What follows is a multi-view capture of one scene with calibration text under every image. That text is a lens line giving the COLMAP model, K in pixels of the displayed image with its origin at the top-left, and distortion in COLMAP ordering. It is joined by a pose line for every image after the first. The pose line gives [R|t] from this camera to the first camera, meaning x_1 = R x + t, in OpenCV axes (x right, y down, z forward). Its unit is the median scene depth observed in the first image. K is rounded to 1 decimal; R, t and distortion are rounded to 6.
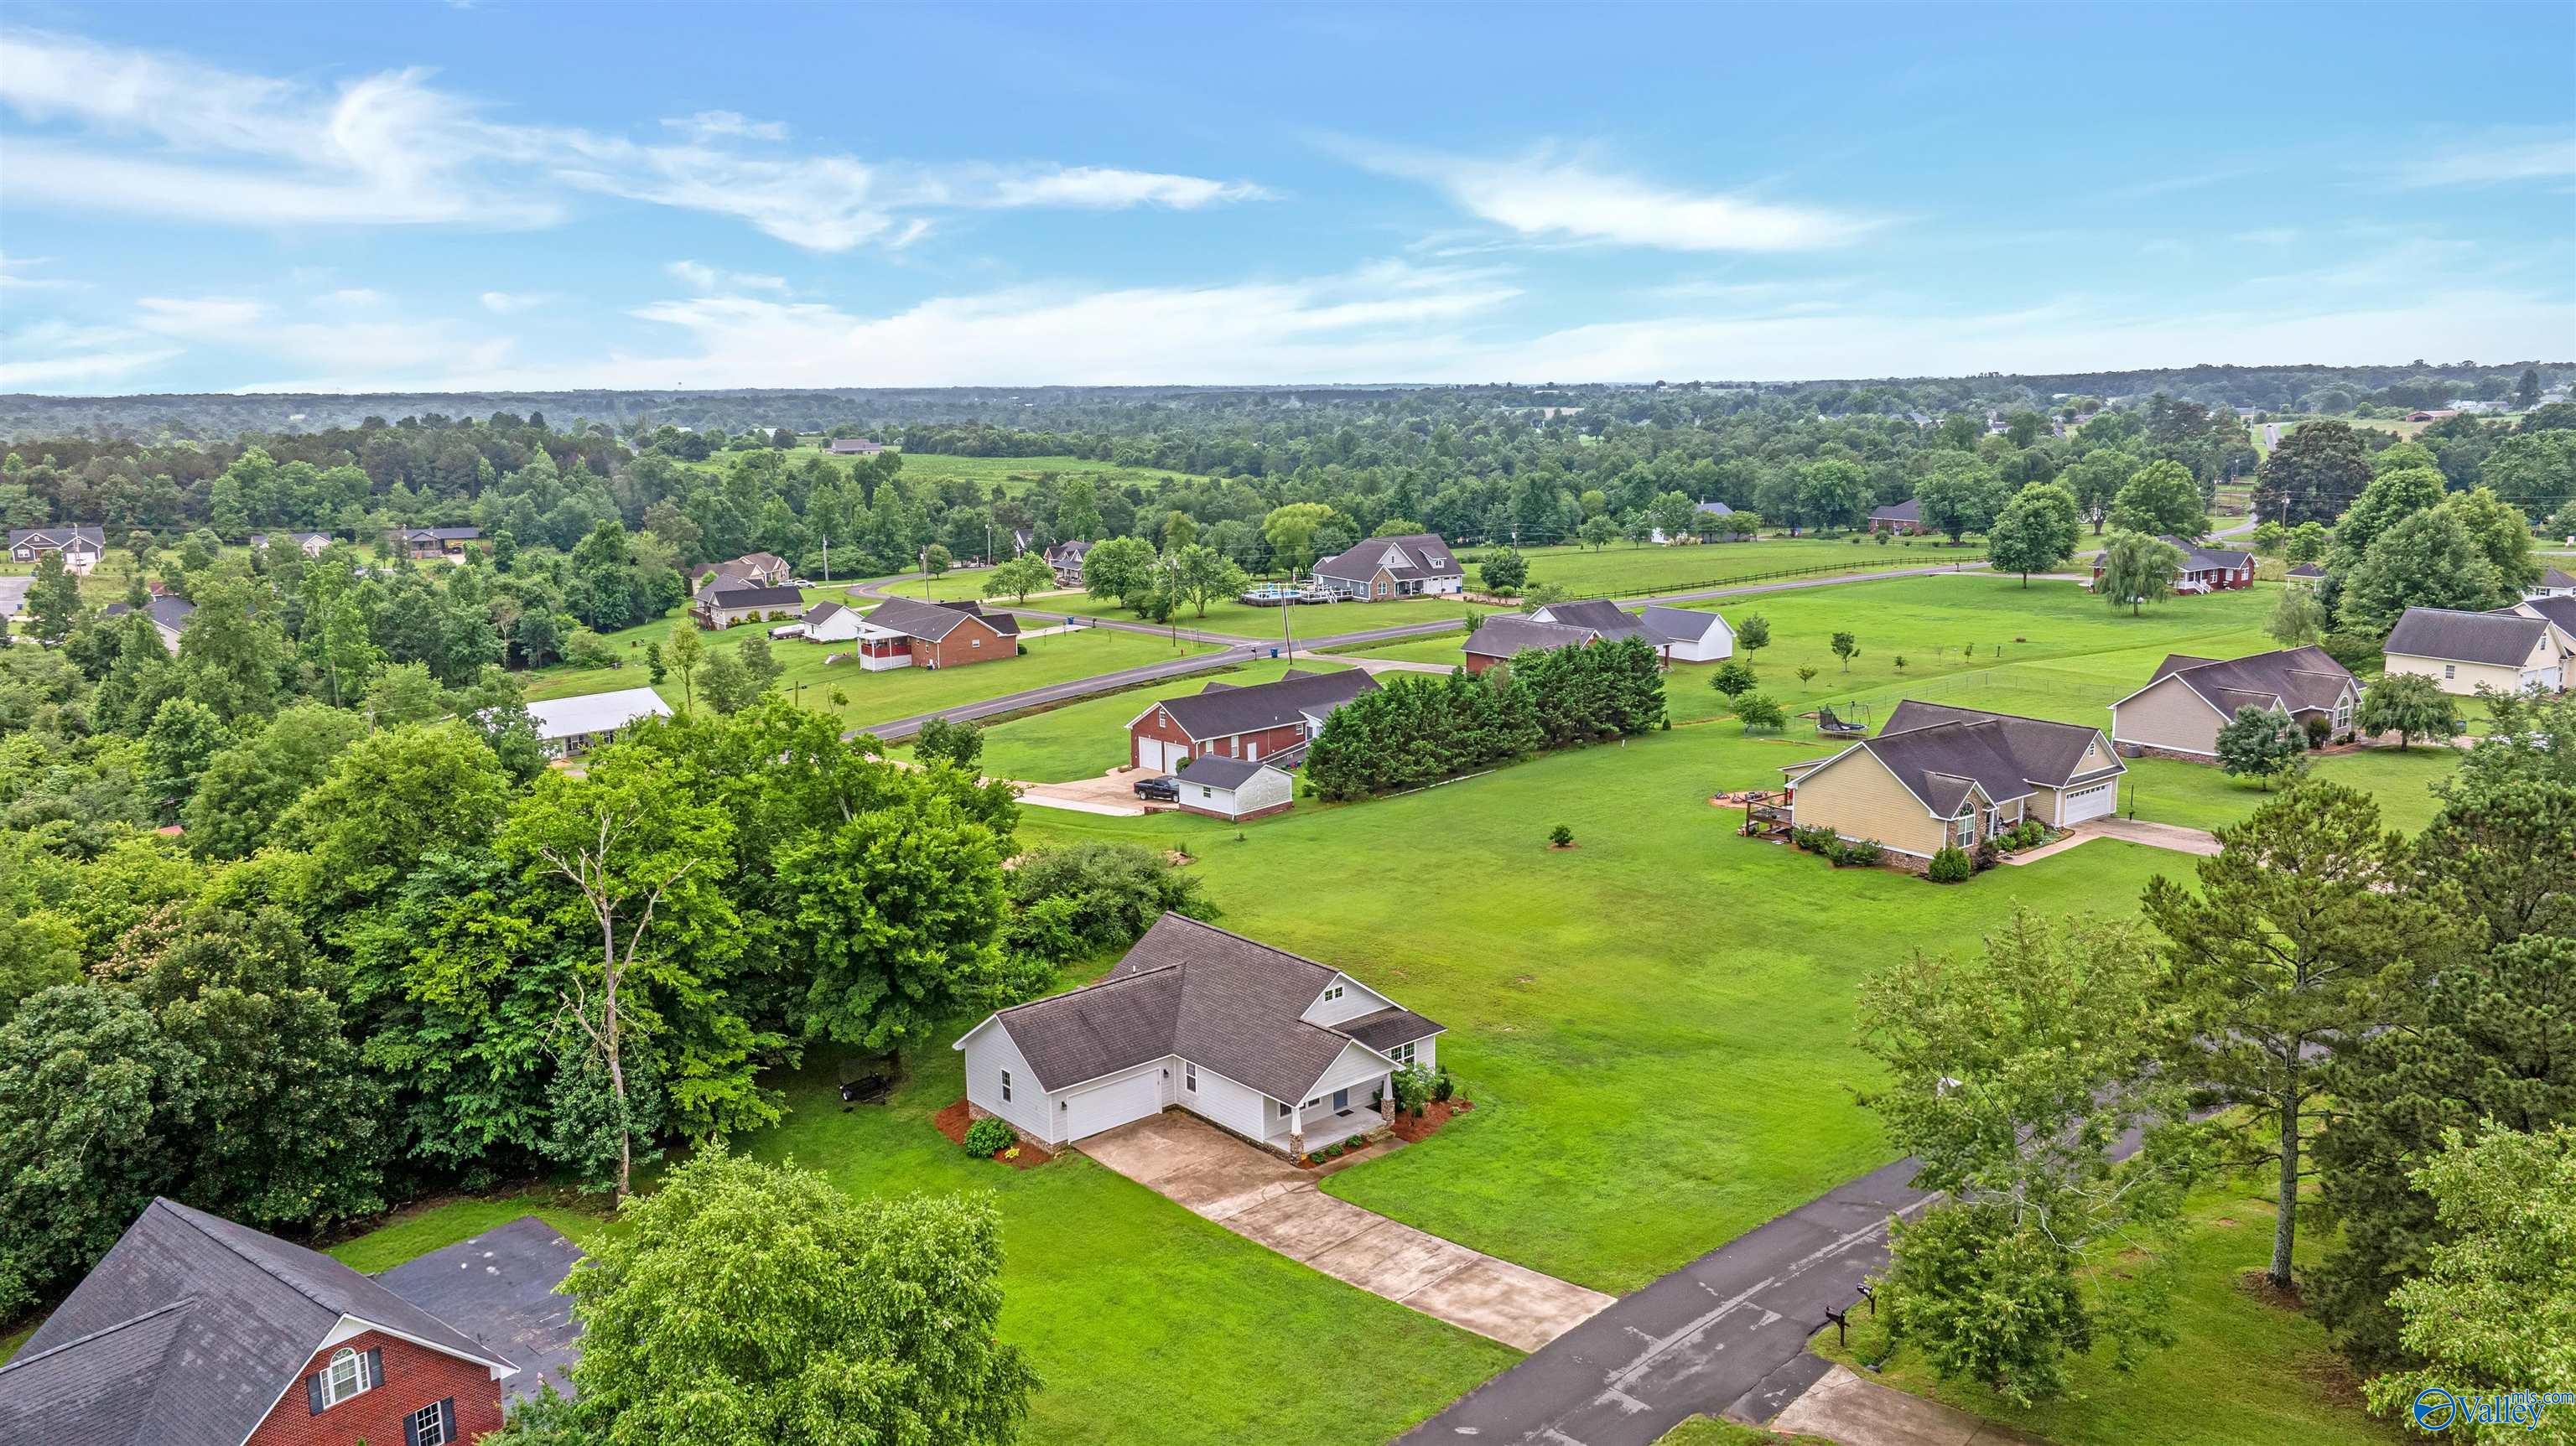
lens RADIAL K [[1825.3, 0, 1292.1], [0, 1825.3, 722.3], [0, 0, 1]] dist [-0.040049, 0.039757]
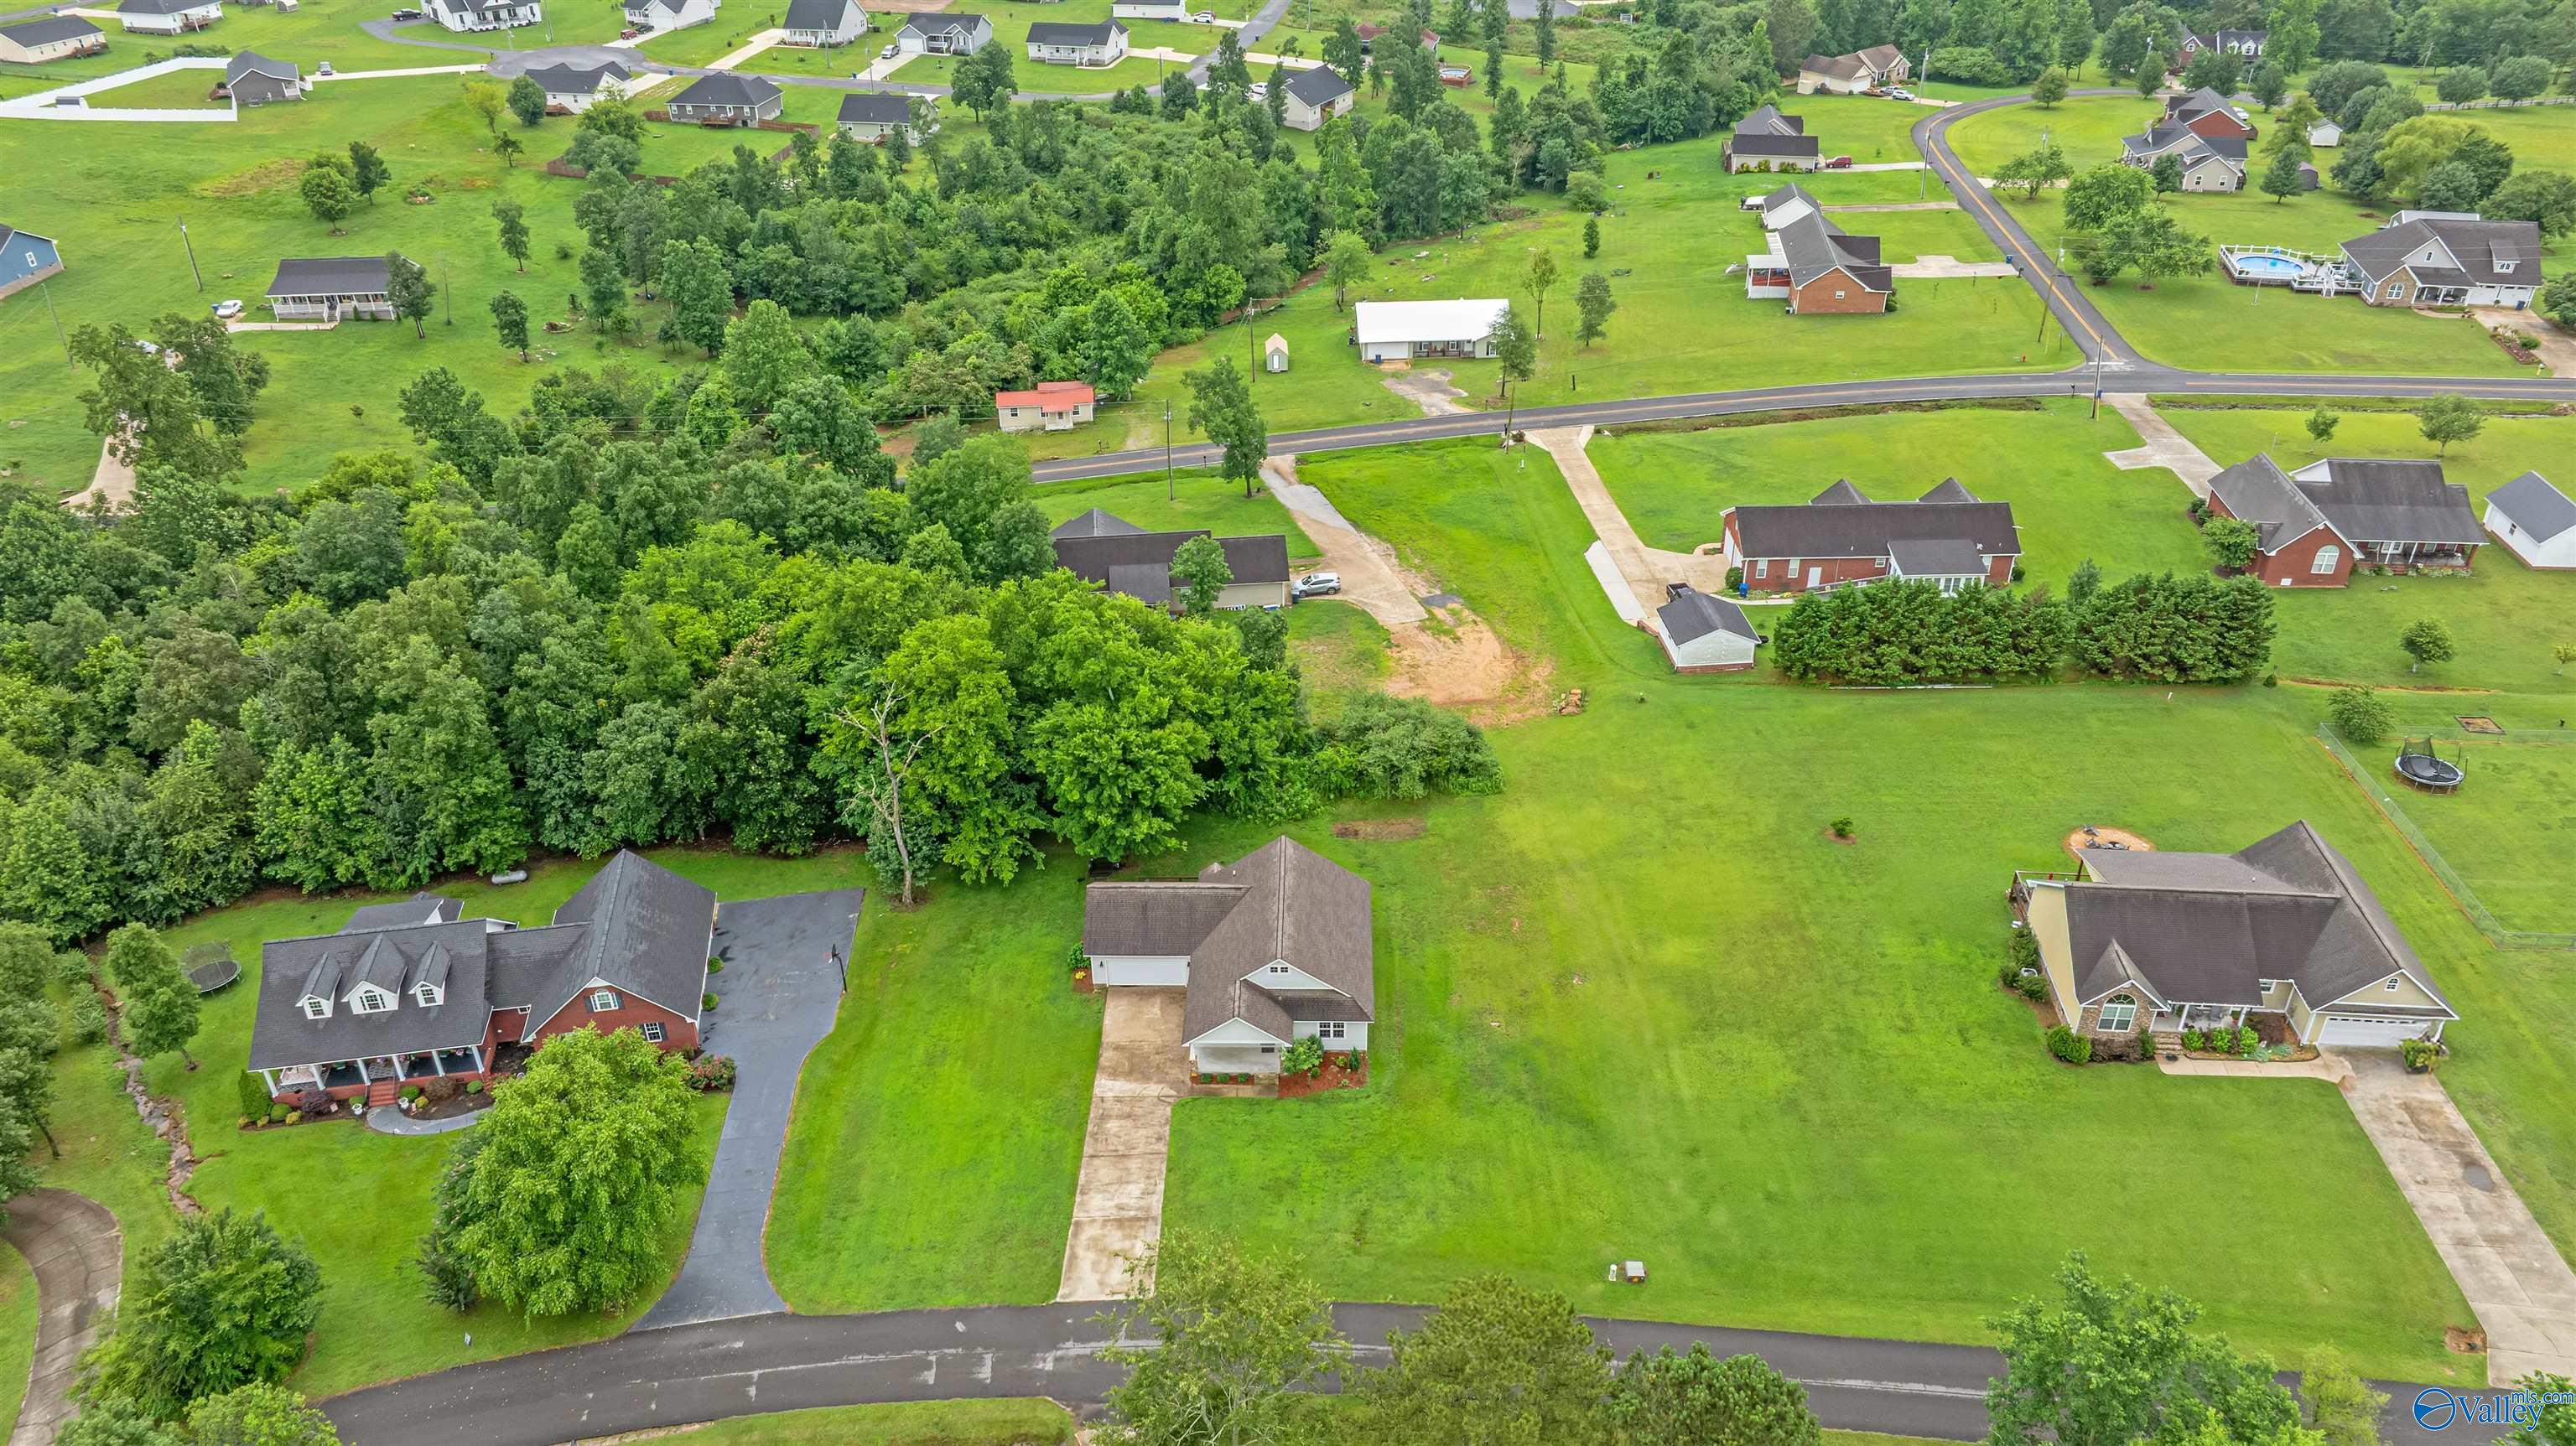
lens RADIAL K [[1825.3, 0, 1283.7], [0, 1825.3, 727.0], [0, 0, 1]] dist [-0.040049, 0.039757]
pose [[0.737440, 0.355279, -0.574420, 0.690740], [-0.120733, 0.906115, 0.405437, -0.524149], [0.664534, -0.229634, 0.711100, 0.091631]]
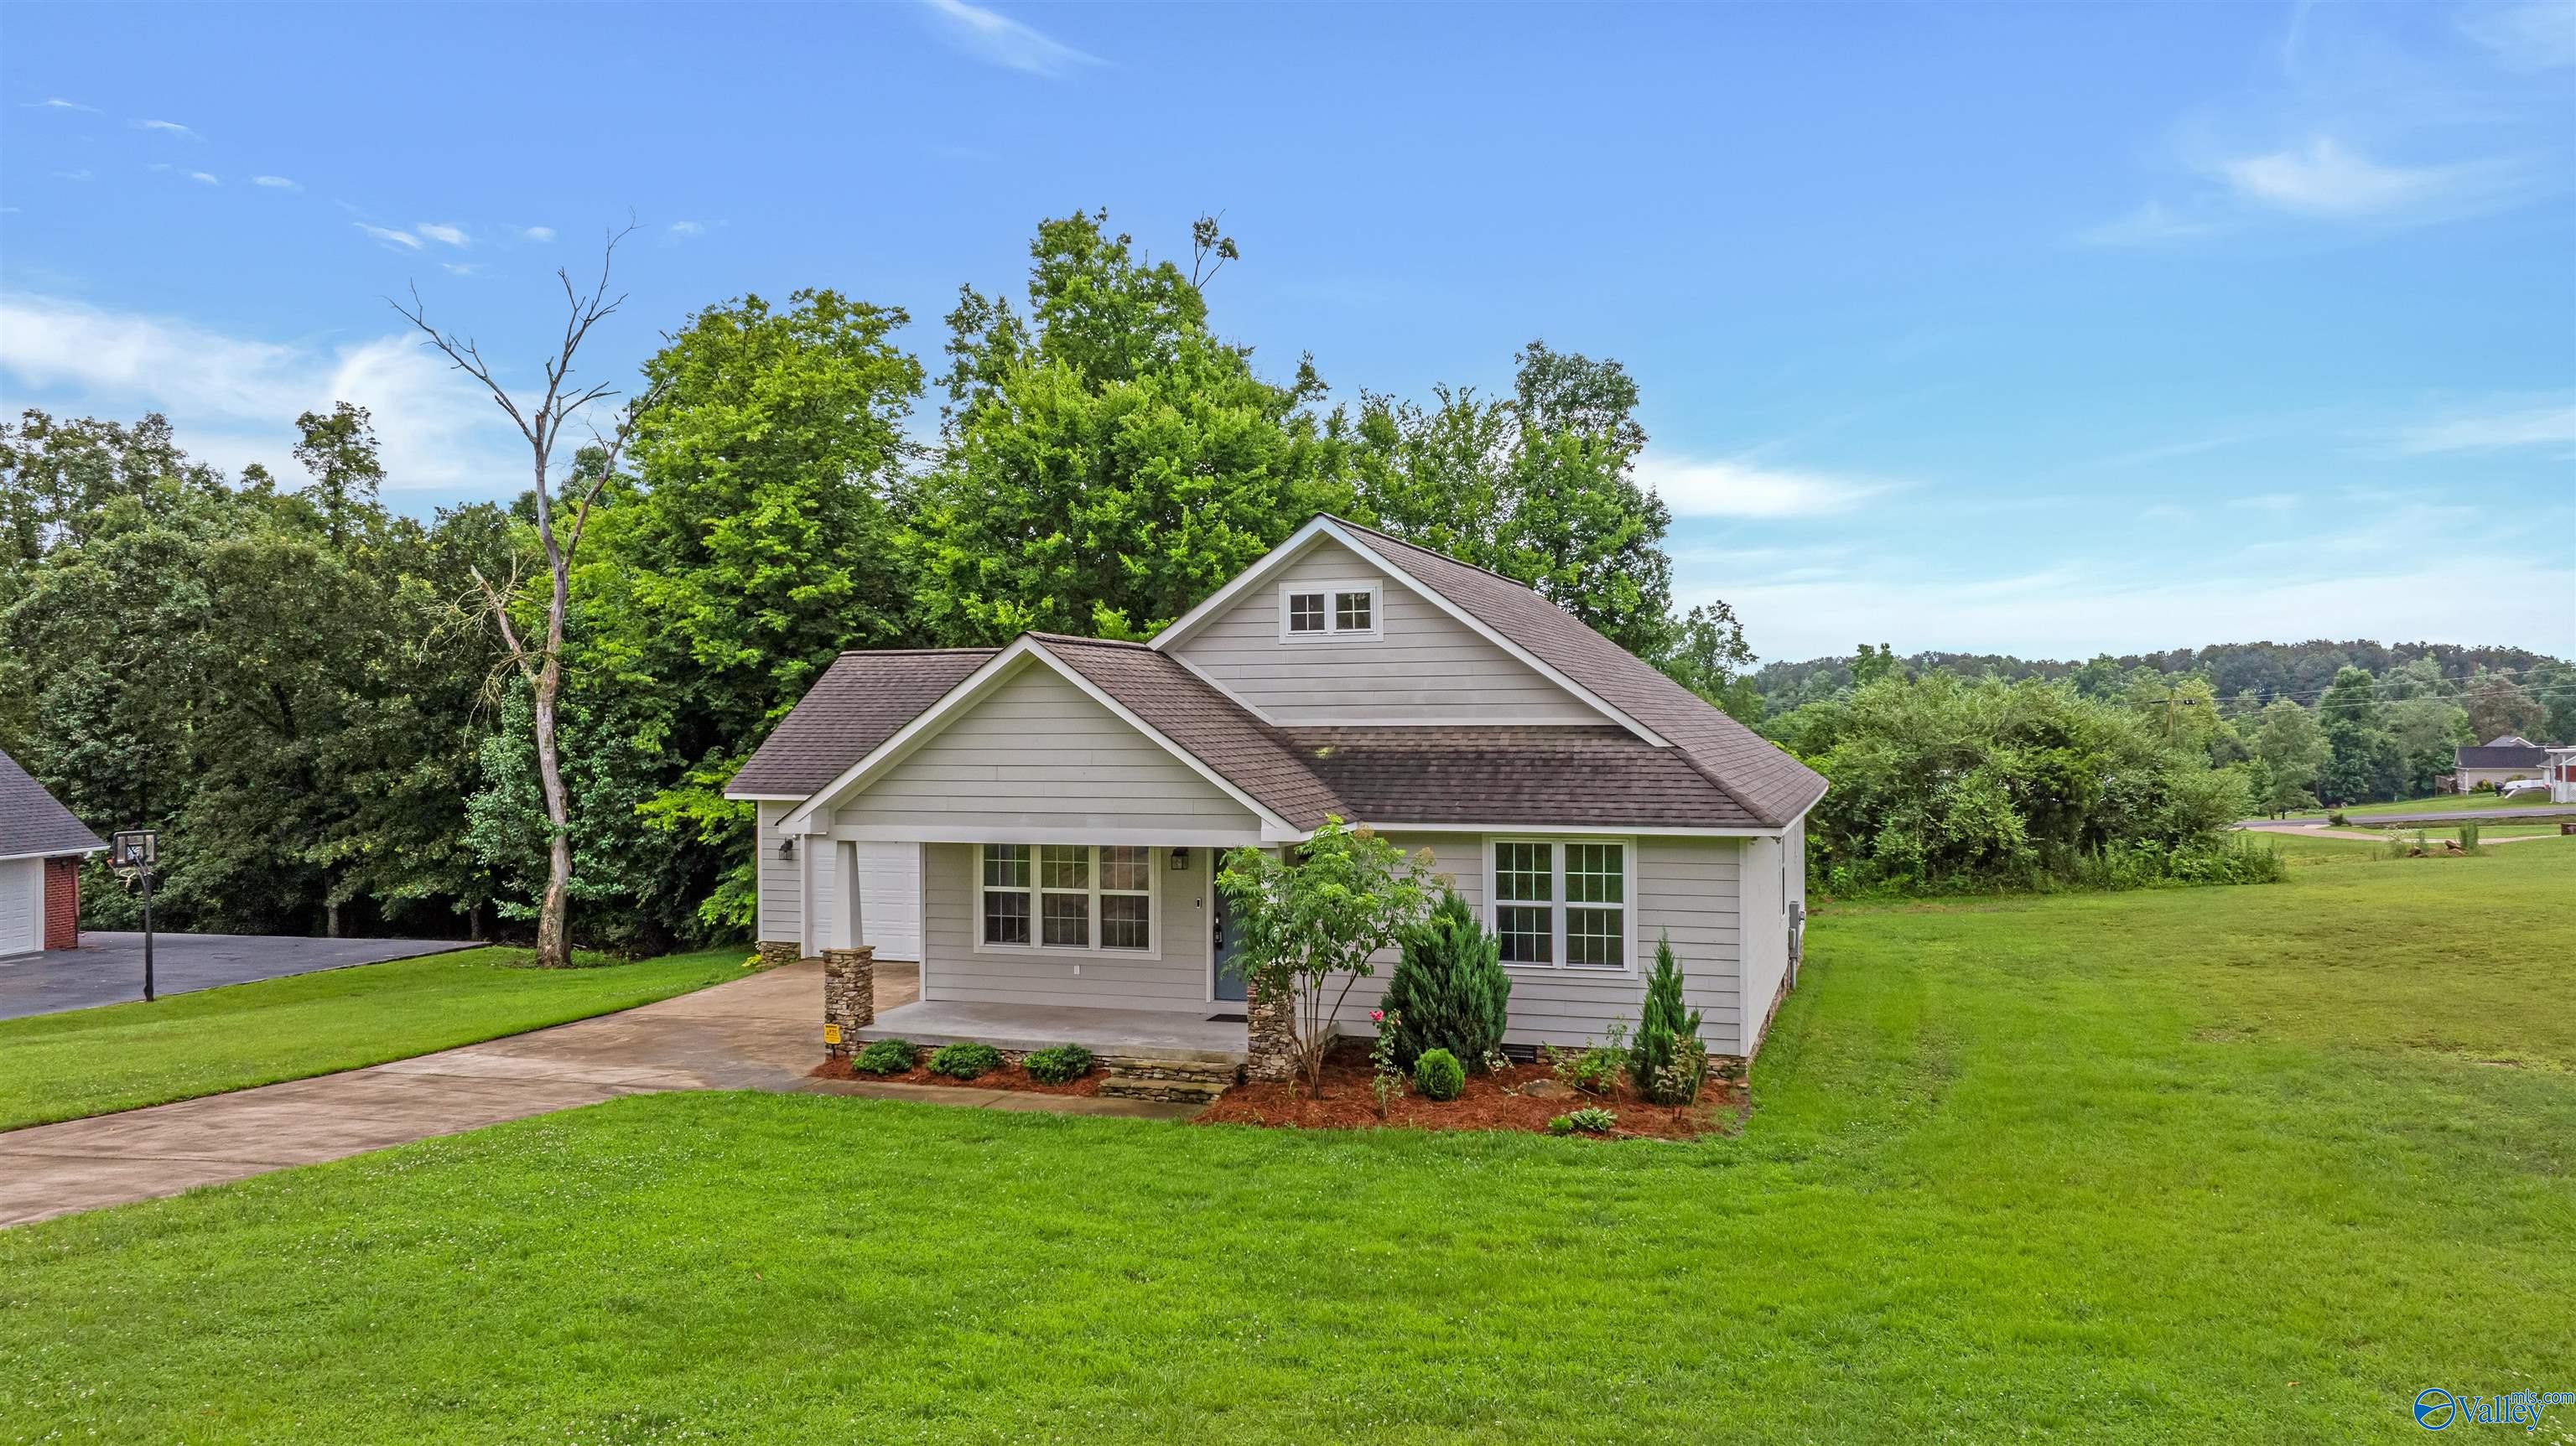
lens RADIAL K [[1825.3, 0, 1288.6], [0, 1825.3, 700.4], [0, 0, 1]] dist [-0.040049, 0.039757]
pose [[0.502618, -0.002454, -0.864505, 0.253218], [-0.157521, 0.982996, -0.094372, 0.181450], [0.850036, 0.183610, 0.493685, 0.813810]]
